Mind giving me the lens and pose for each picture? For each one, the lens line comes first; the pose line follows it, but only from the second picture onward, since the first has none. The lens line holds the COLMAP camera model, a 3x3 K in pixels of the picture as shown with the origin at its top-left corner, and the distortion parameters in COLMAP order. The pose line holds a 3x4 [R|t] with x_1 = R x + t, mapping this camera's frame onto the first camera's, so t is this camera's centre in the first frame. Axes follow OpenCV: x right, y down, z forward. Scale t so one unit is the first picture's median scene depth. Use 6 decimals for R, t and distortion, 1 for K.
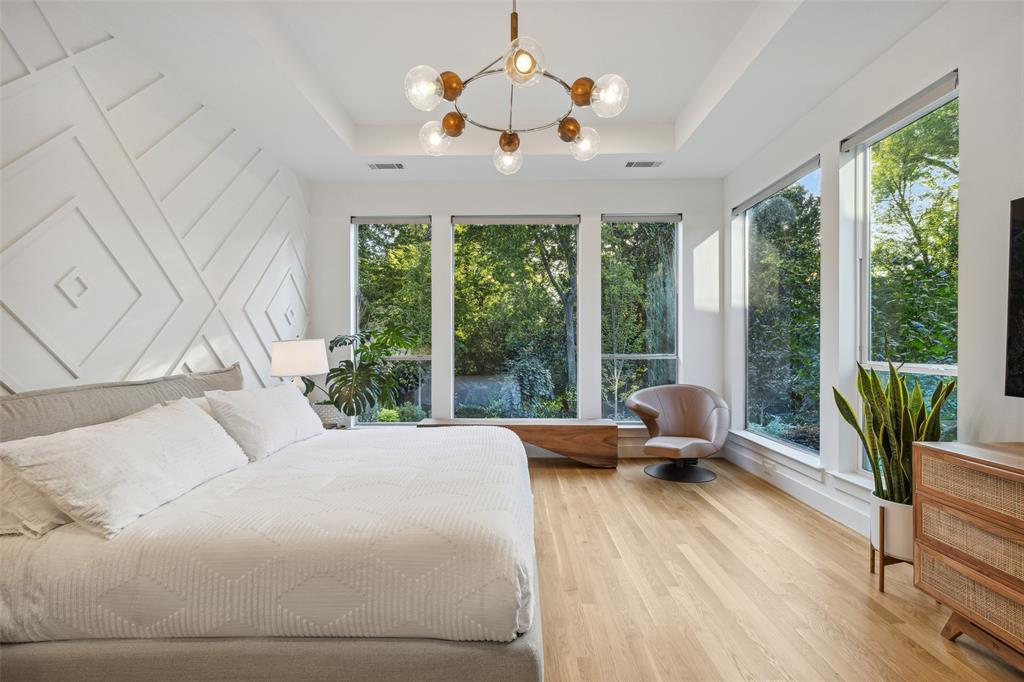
lens RADIAL K [[482.2, 0, 510.9], [0, 482.2, 335.2], [0, 0, 1]] dist [0.008042, -0.000372]
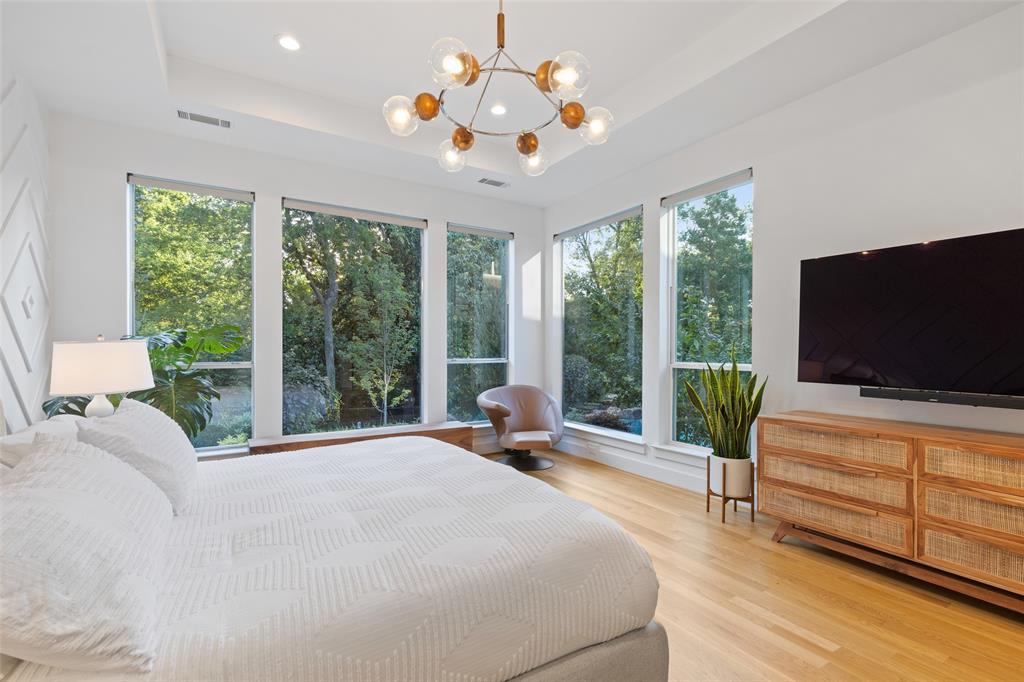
lens RADIAL K [[467.9, 0, 517.4], [0, 467.9, 343.8], [0, 0, 1]] dist [0.004100, -0.000323]
pose [[0.837949, 0.010364, 0.545651, -0.288221], [-0.013704, 0.999904, 0.002053, 0.004333], [-0.545577, -0.009198, 0.838010, 0.102450]]
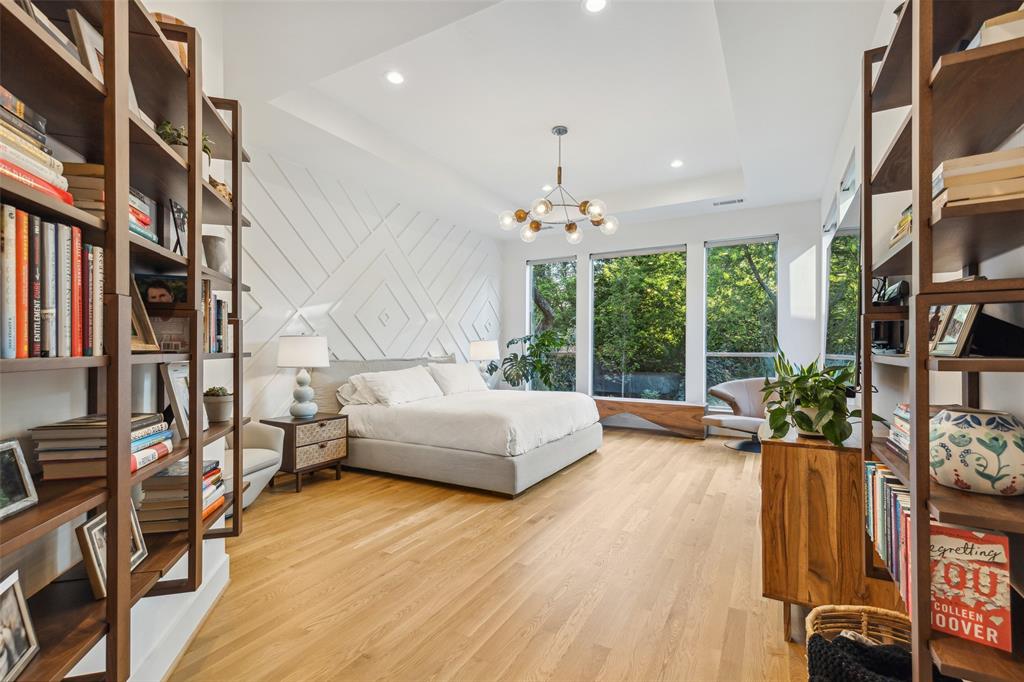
lens RADIAL K [[467.9, 0, 517.4], [0, 467.9, 343.8], [0, 0, 1]] dist [0.004100, -0.000323]
pose [[0.880721, 0.002628, -0.473628, 0.429456], [0.002239, 0.999950, 0.009711, 0.005311], [0.473630, -0.009613, 0.880672, -0.402525]]
